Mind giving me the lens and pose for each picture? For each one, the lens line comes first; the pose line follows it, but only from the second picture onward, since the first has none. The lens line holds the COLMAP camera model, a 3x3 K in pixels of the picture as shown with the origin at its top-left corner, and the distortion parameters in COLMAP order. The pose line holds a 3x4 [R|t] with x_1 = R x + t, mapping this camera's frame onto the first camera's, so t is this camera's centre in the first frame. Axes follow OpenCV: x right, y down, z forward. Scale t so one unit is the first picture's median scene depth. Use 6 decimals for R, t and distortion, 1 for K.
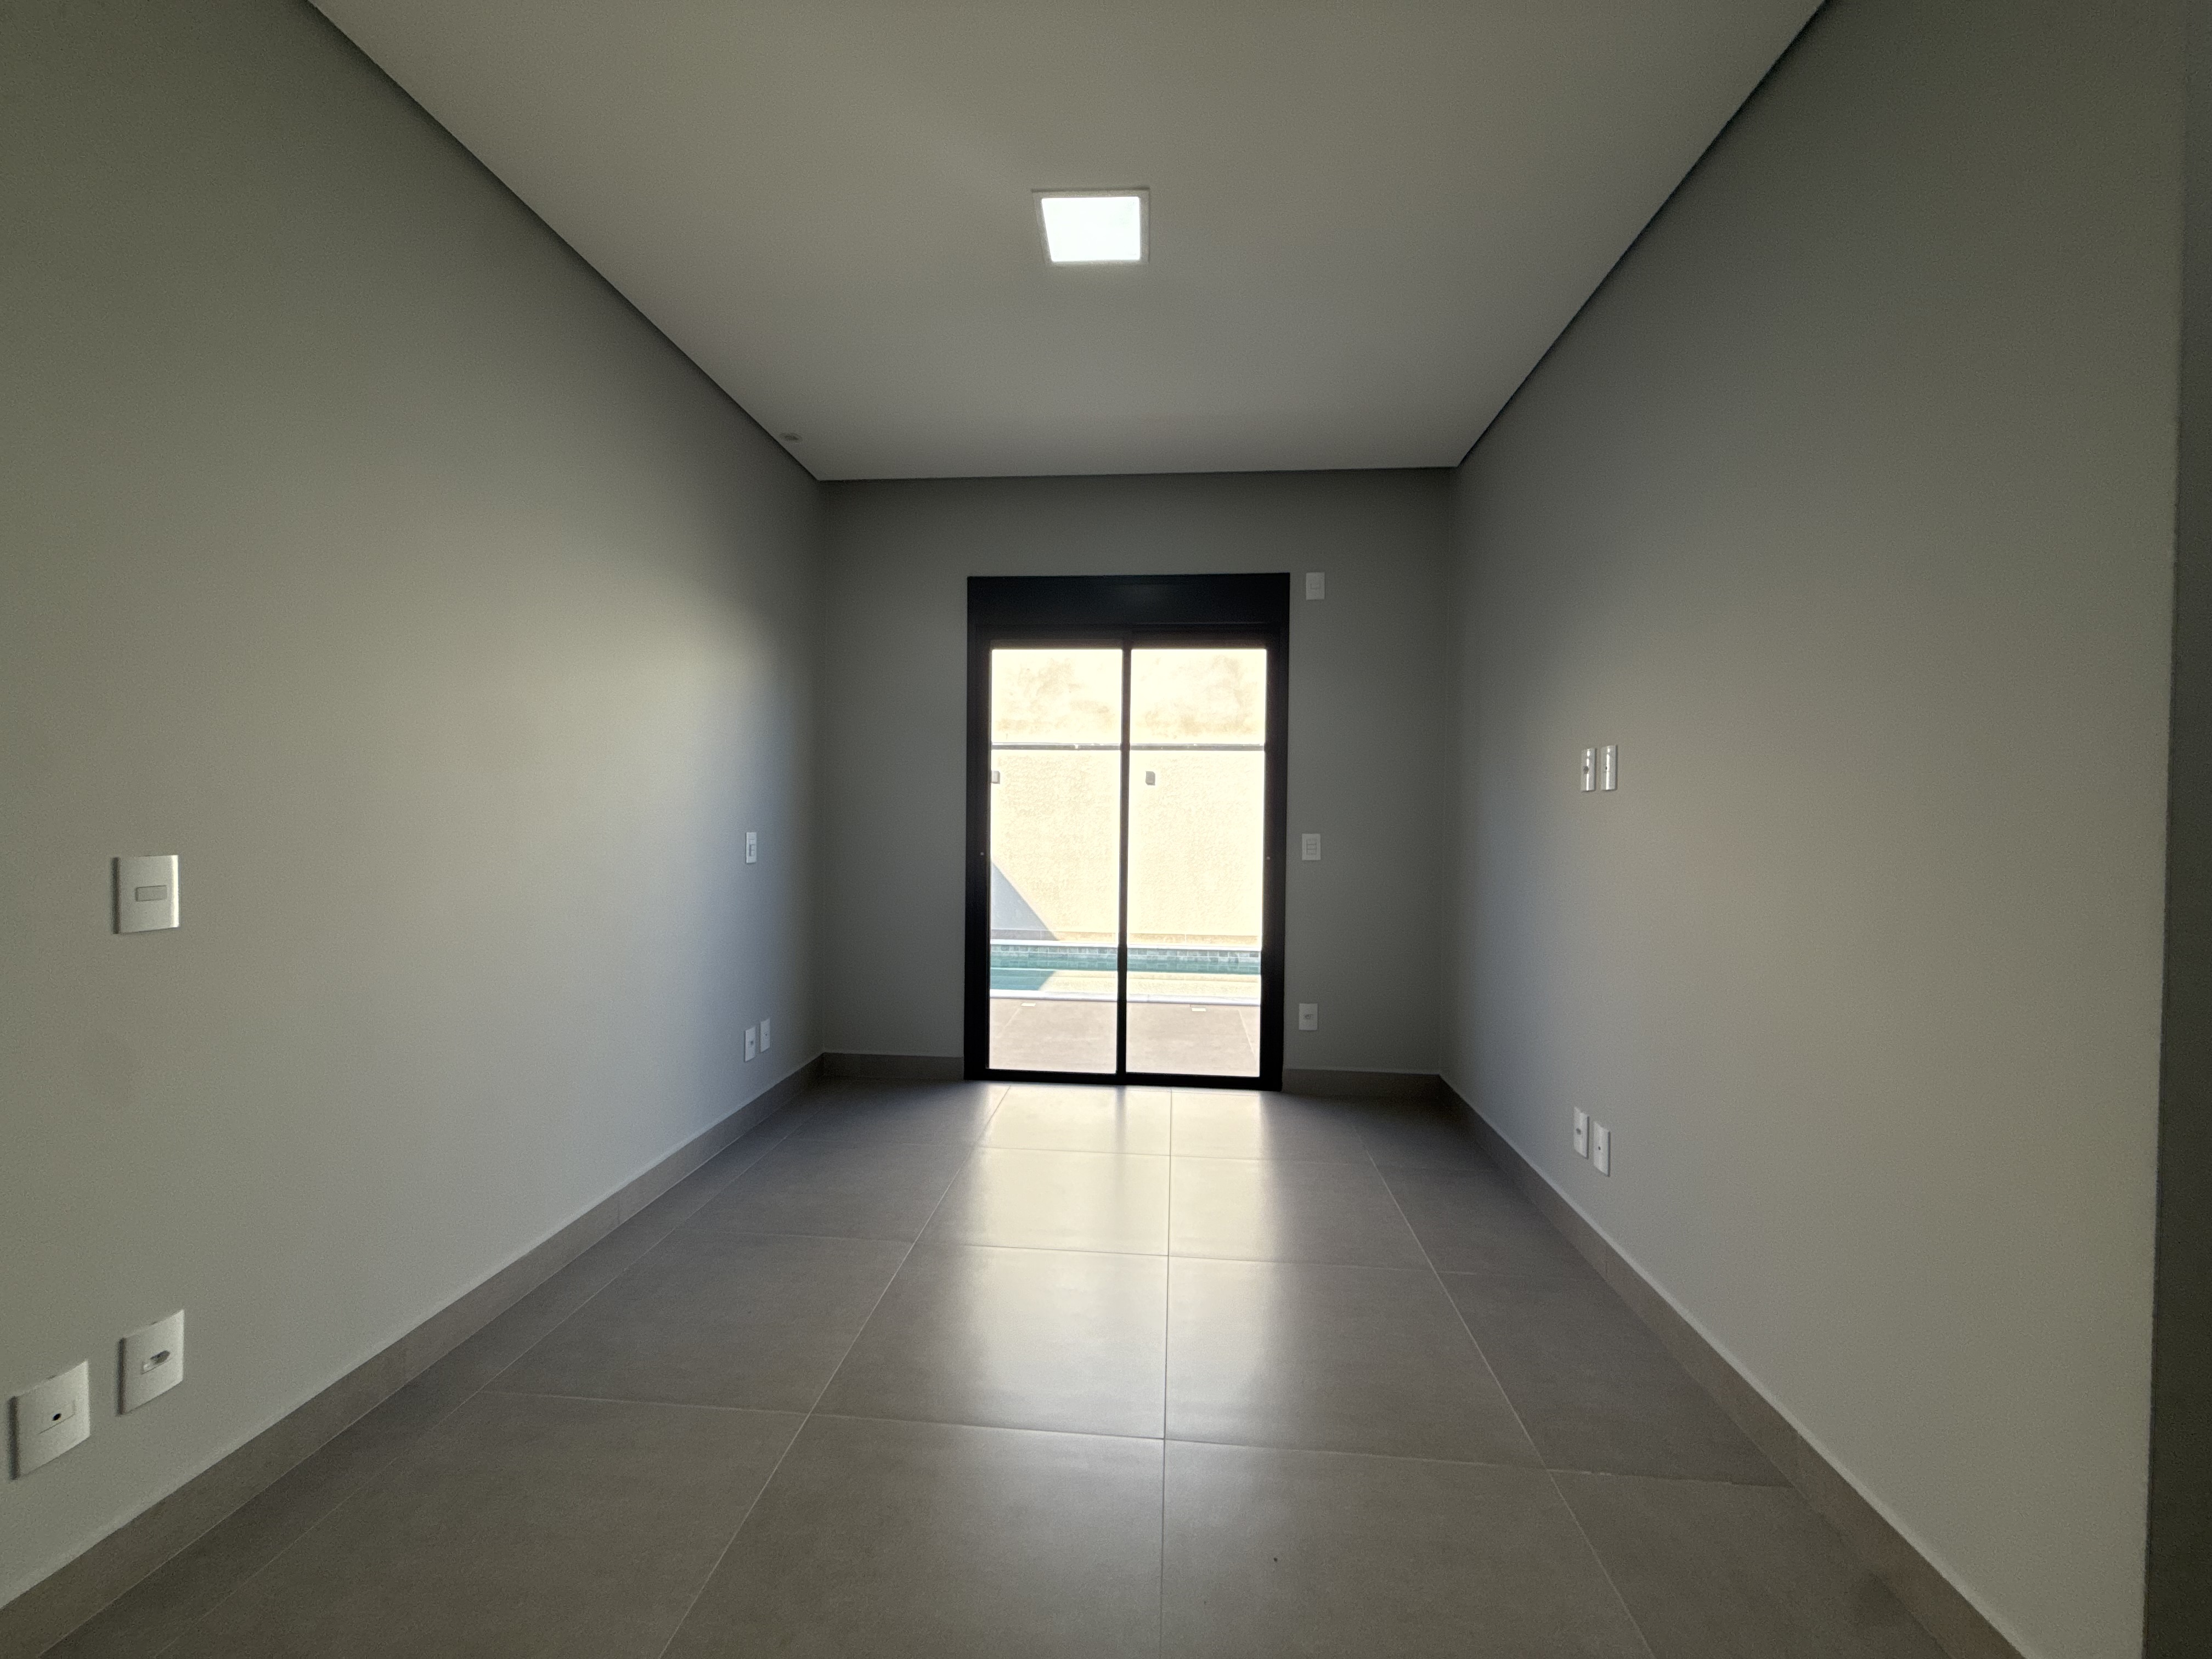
lens RADIAL K [[880.7, 0, 1102.3], [0, 880.7, 828.1], [0, 0, 1]] dist [0.001573, 0.000130]
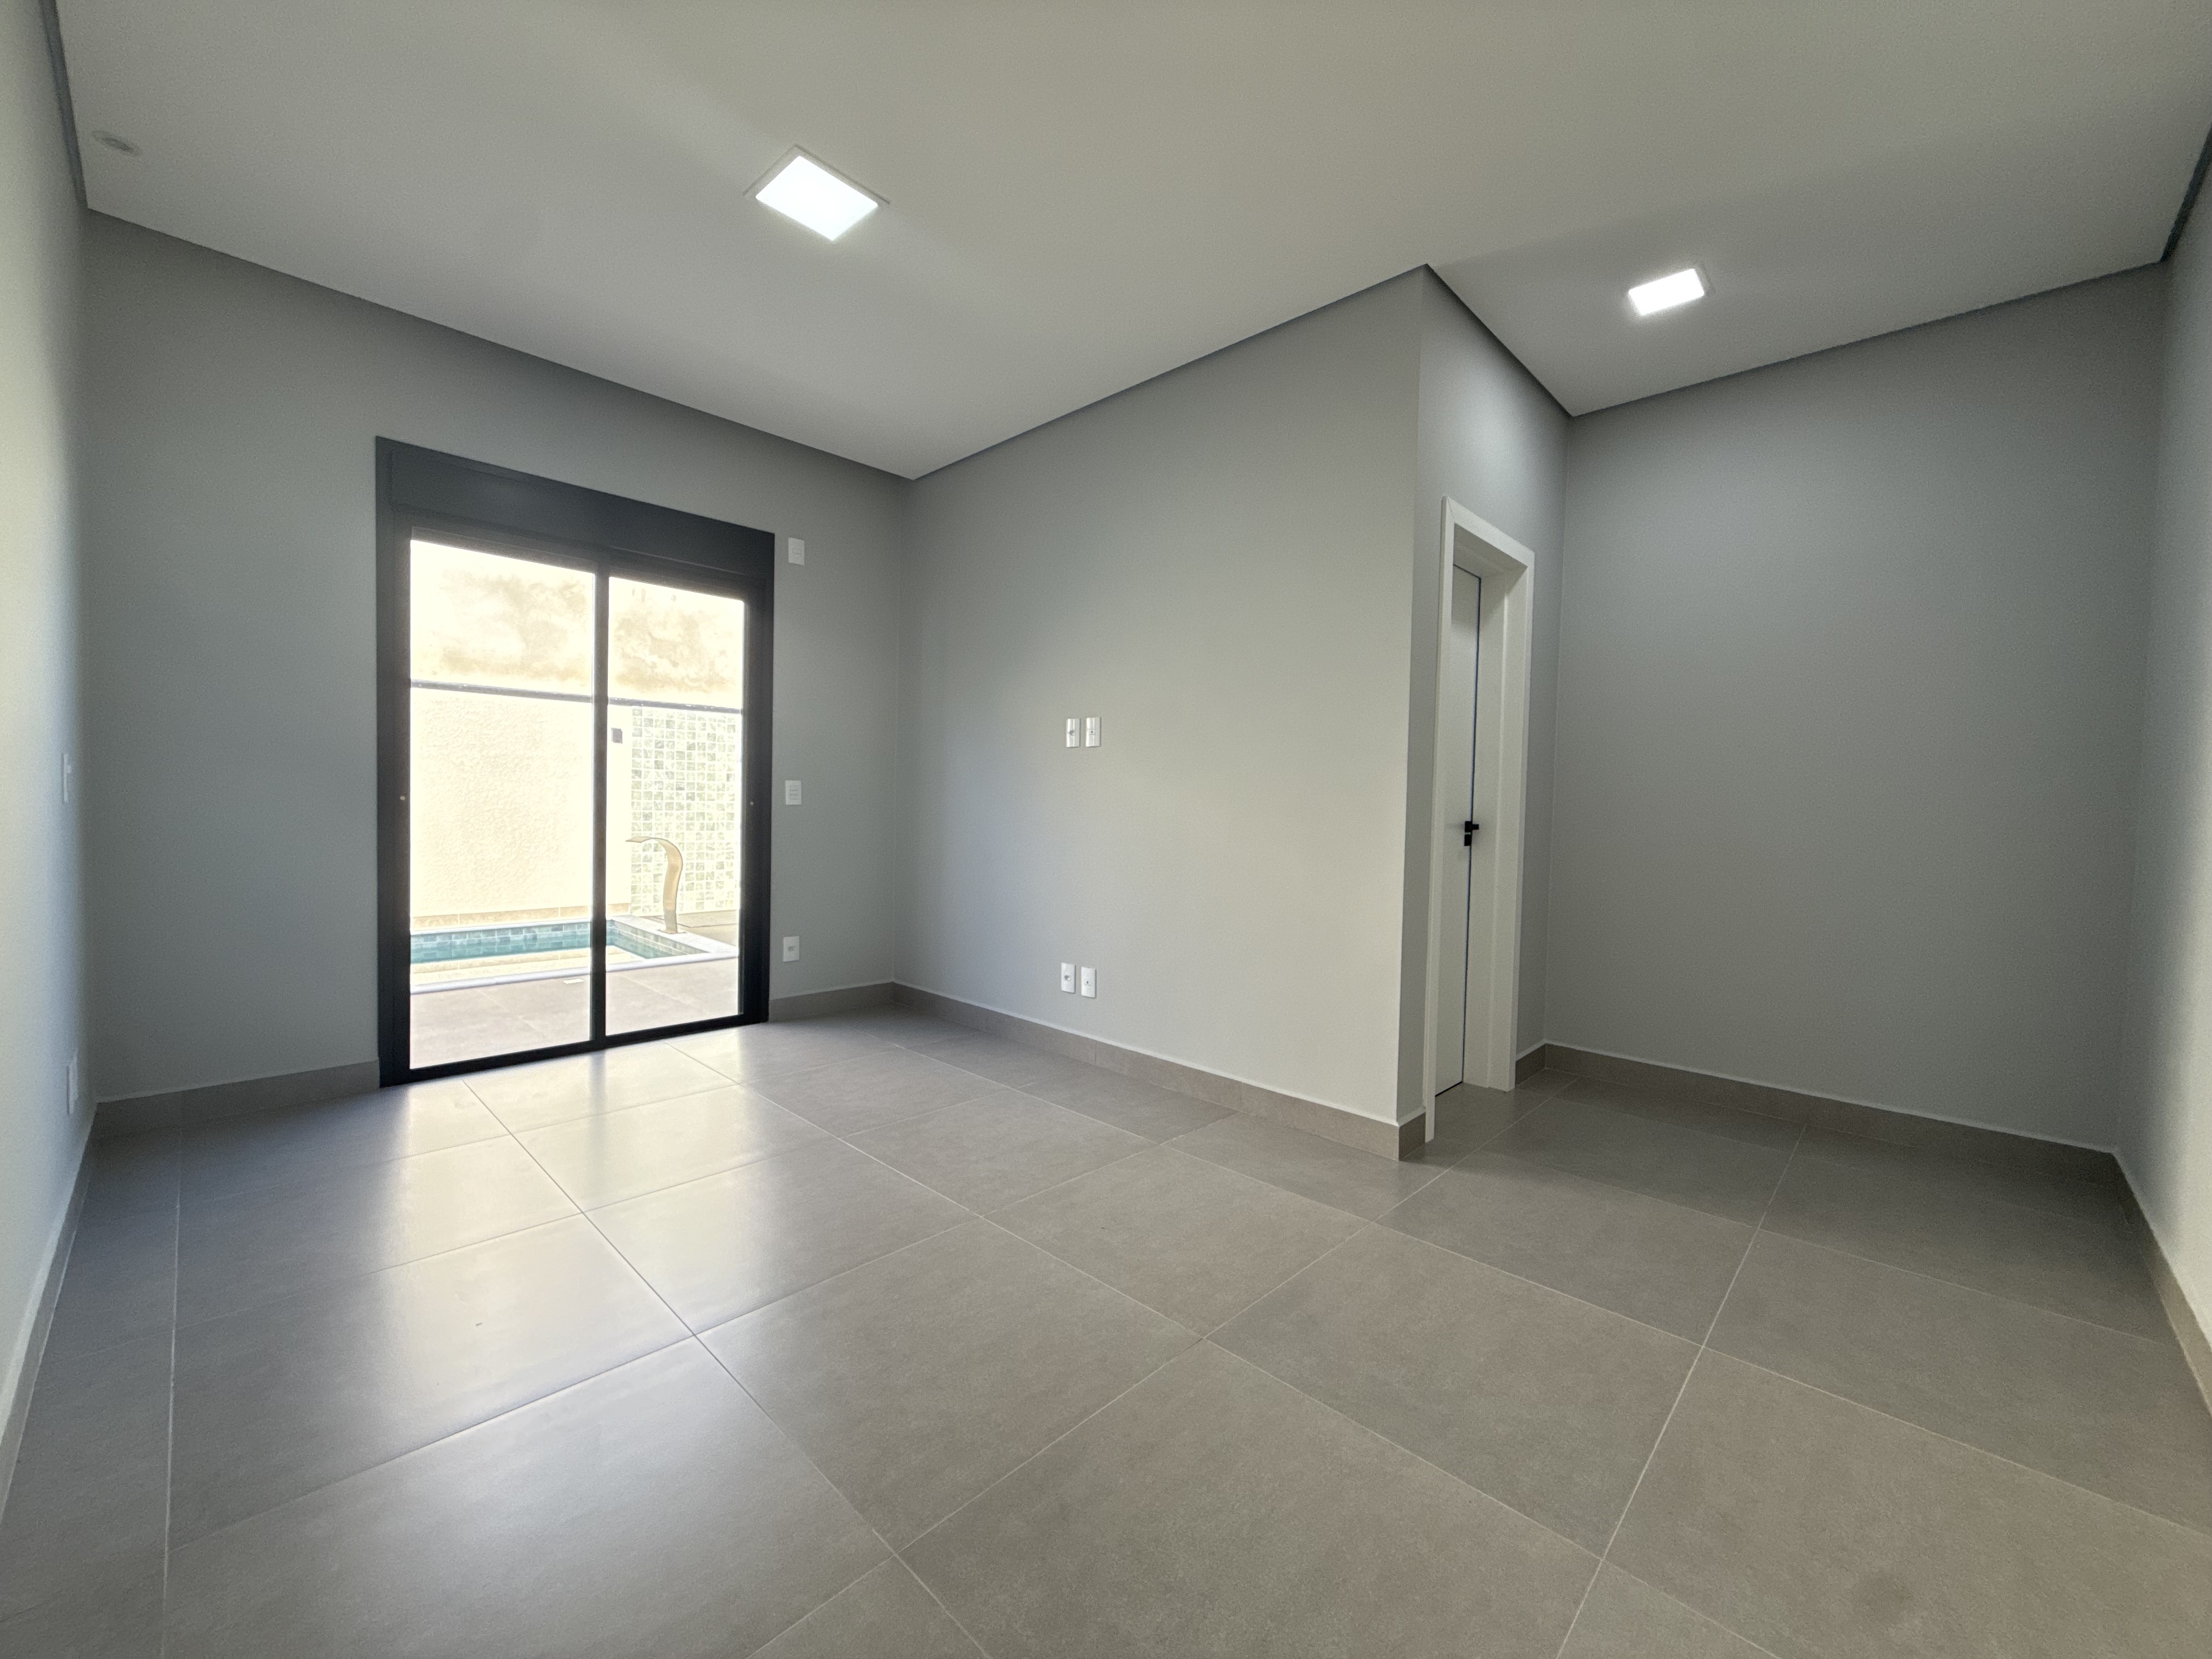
lens RADIAL K [[880.7, 0, 1102.3], [0, 880.7, 828.1], [0, 0, 1]] dist [0.001573, 0.000130]
pose [[0.627628, -0.020527, 0.778243, -0.358649], [-0.001878, 0.999609, 0.027881, 0.033165], [-0.778511, -0.018961, 0.627344, 0.019151]]
